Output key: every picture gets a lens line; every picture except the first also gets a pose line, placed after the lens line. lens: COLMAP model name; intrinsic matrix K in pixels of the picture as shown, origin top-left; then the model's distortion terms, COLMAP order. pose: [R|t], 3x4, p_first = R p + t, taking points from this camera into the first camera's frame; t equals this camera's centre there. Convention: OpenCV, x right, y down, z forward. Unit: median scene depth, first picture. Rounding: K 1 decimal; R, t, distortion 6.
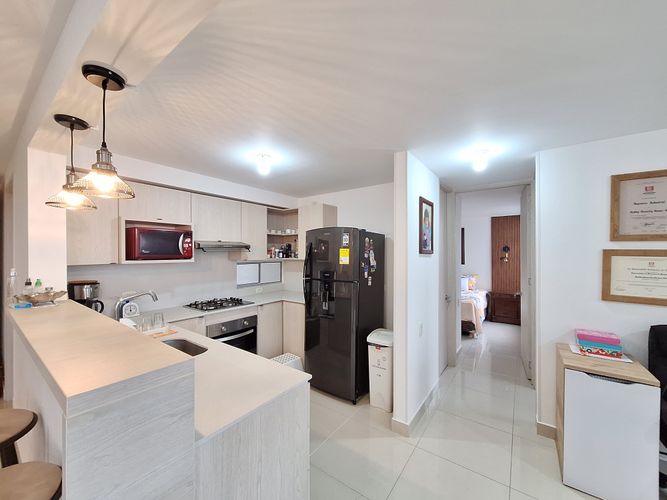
lens RADIAL K [[263.6, 0, 333.5], [0, 263.6, 251.4], [0, 0, 1]] dist [-0.003665, 0.000445]
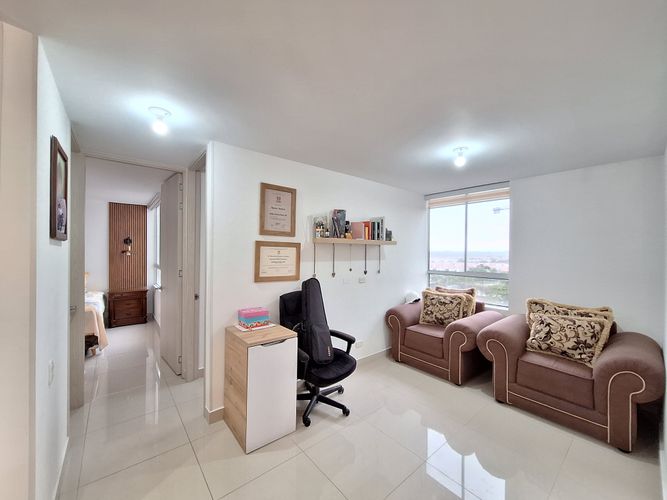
lens RADIAL K [[263.6, 0, 331.9], [0, 263.6, 252.1], [0, 0, 1]] dist [-0.003665, 0.000445]
pose [[0.253227, -0.003574, 0.967400, -0.078619], [-0.015590, 0.999848, 0.007774, 0.029420], [-0.967281, -0.017050, 0.253133, 0.341808]]
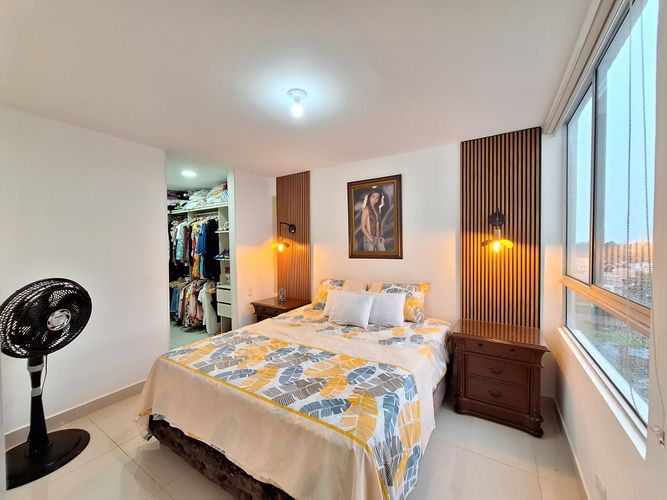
lens RADIAL K [[263.6, 0, 332.0], [0, 263.6, 252.8], [0, 0, 1]] dist [-0.003665, 0.000445]
pose [[0.997679, -0.007410, 0.067691, 1.158957], [0.005202, 0.999451, 0.032732, 0.084316], [-0.067896, -0.032304, 0.997169, 1.883585]]
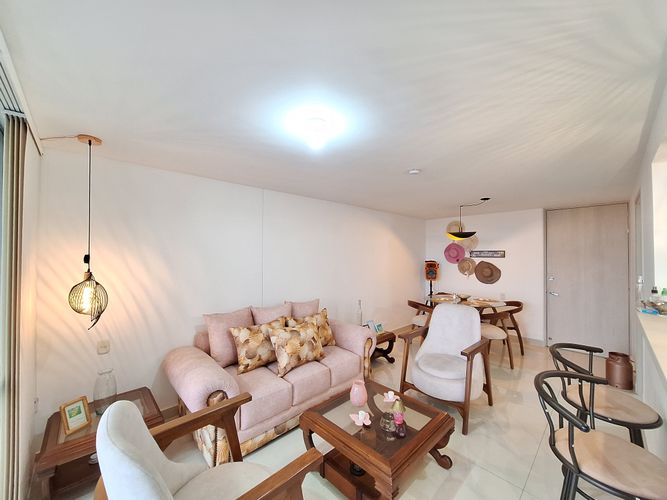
lens RADIAL K [[263.6, 0, 335.7], [0, 263.6, 252.6], [0, 0, 1]] dist [-0.003665, 0.000445]
pose [[-0.180625, -0.008820, -0.983512, 0.097269], [0.005247, 0.999937, -0.009931, -0.026791], [0.983538, -0.006955, -0.180568, -0.061966]]
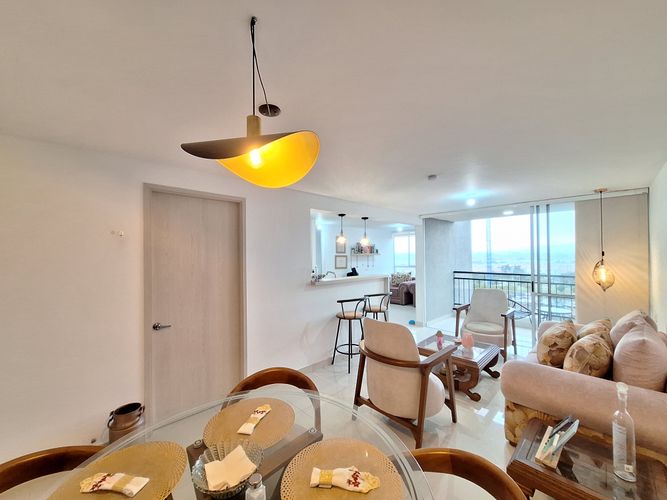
lens RADIAL K [[263.6, 0, 334.2], [0, 263.6, 251.5], [0, 0, 1]] dist [-0.003665, 0.000445]
pose [[0.171941, 0.011407, 0.985041, -2.708045], [0.006520, 0.999898, -0.012717, -0.015230], [-0.985086, 0.008609, 0.171849, 0.365035]]
